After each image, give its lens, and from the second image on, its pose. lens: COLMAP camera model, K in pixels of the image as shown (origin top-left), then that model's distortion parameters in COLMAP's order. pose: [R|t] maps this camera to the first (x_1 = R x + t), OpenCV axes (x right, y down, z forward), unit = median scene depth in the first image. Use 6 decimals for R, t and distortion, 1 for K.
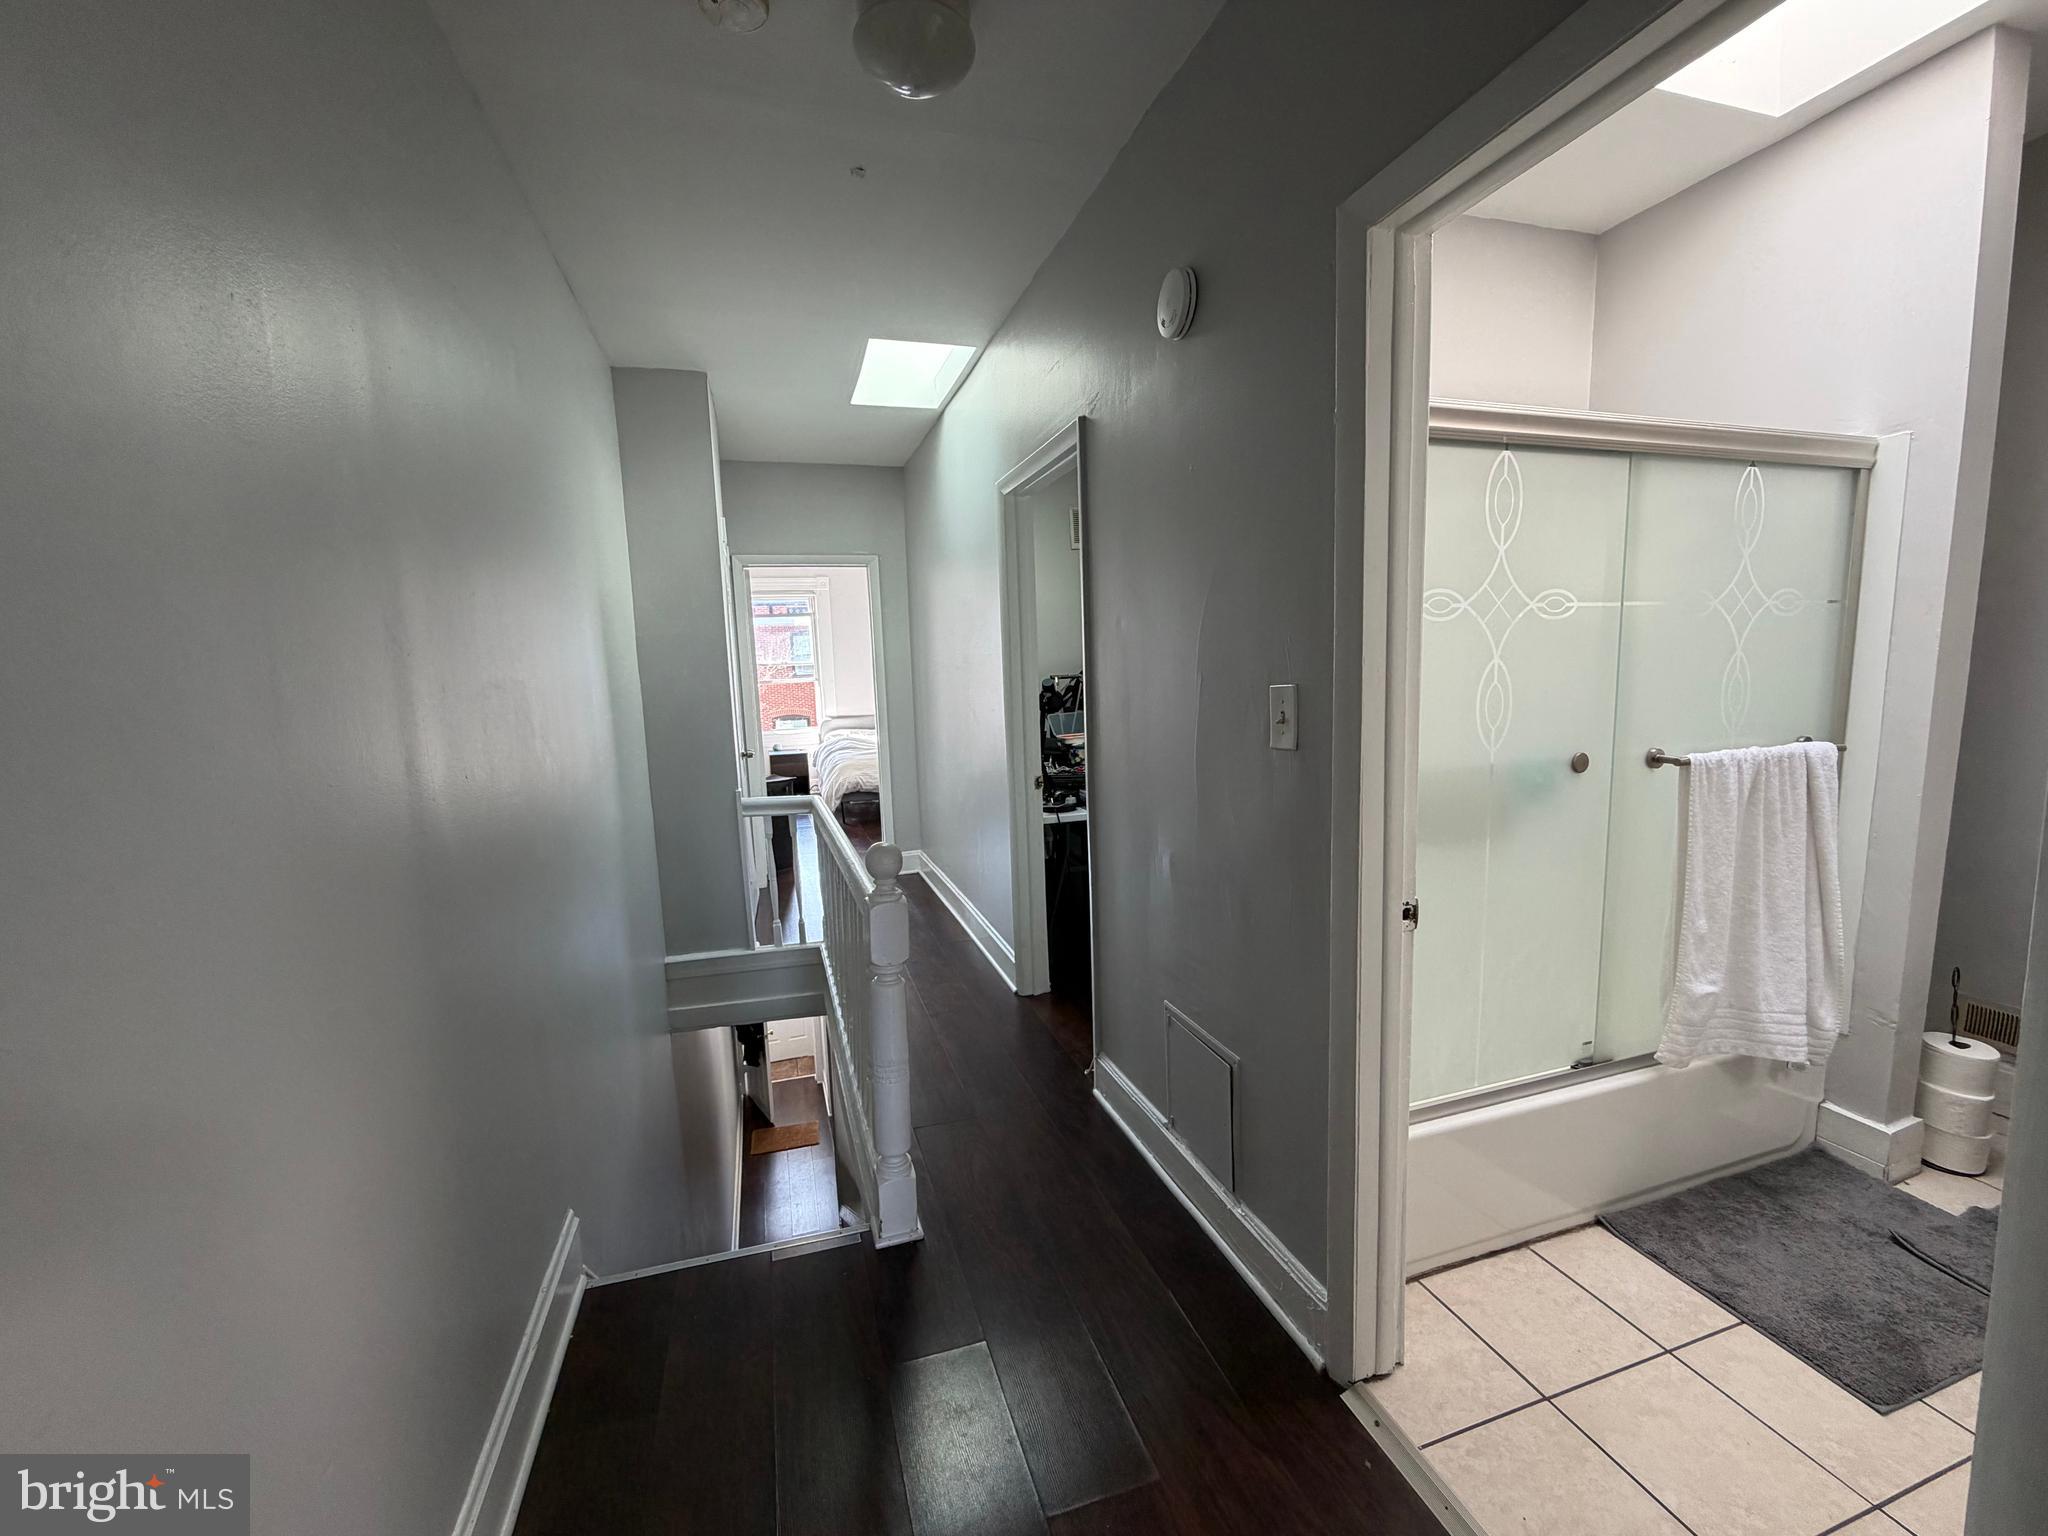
lens RADIAL K [[816.5, 0, 1015.0], [0, 816.5, 770.4], [0, 0, 1]] dist [-0.001377, 0.000404]
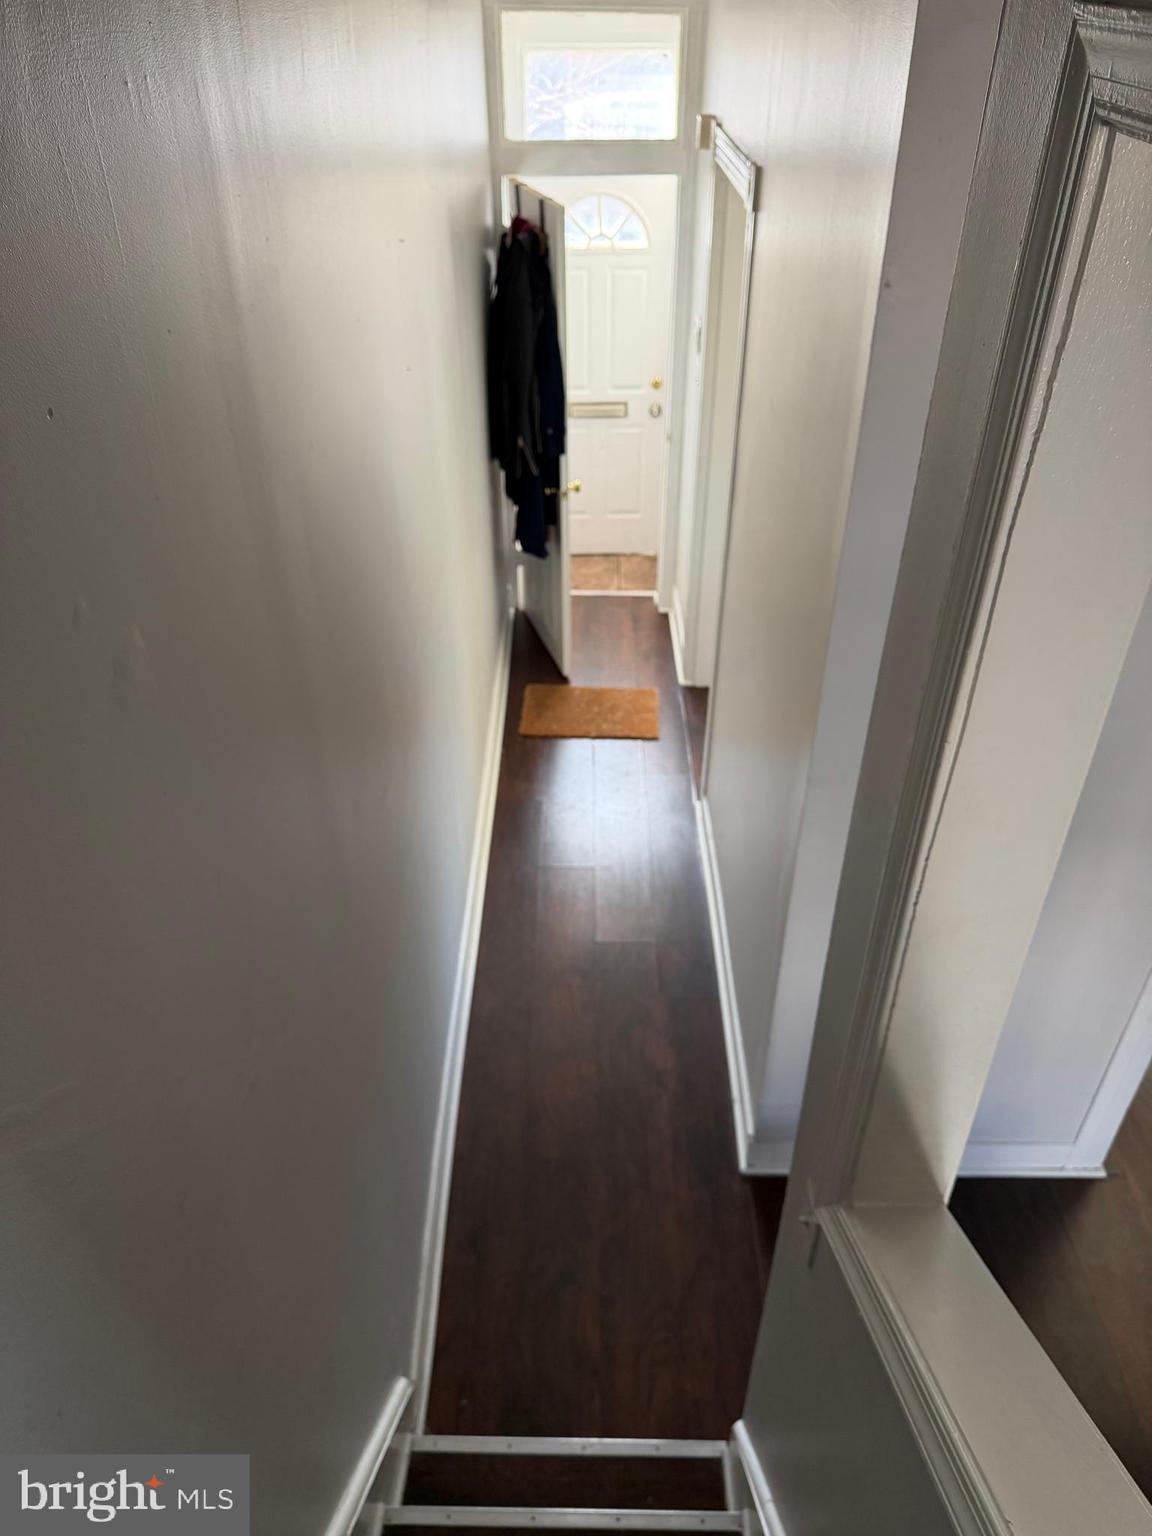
lens RADIAL K [[1100.4, 0, 573.7], [0, 1100.4, 770.4], [0, 0, 1]] dist [-0.000863, -0.000032]
pose [[0.950800, 0.208135, -0.229477, -0.505935], [-0.069447, 0.865048, 0.496858, 0.603582], [0.301922, -0.456477, 0.836942, 1.654438]]
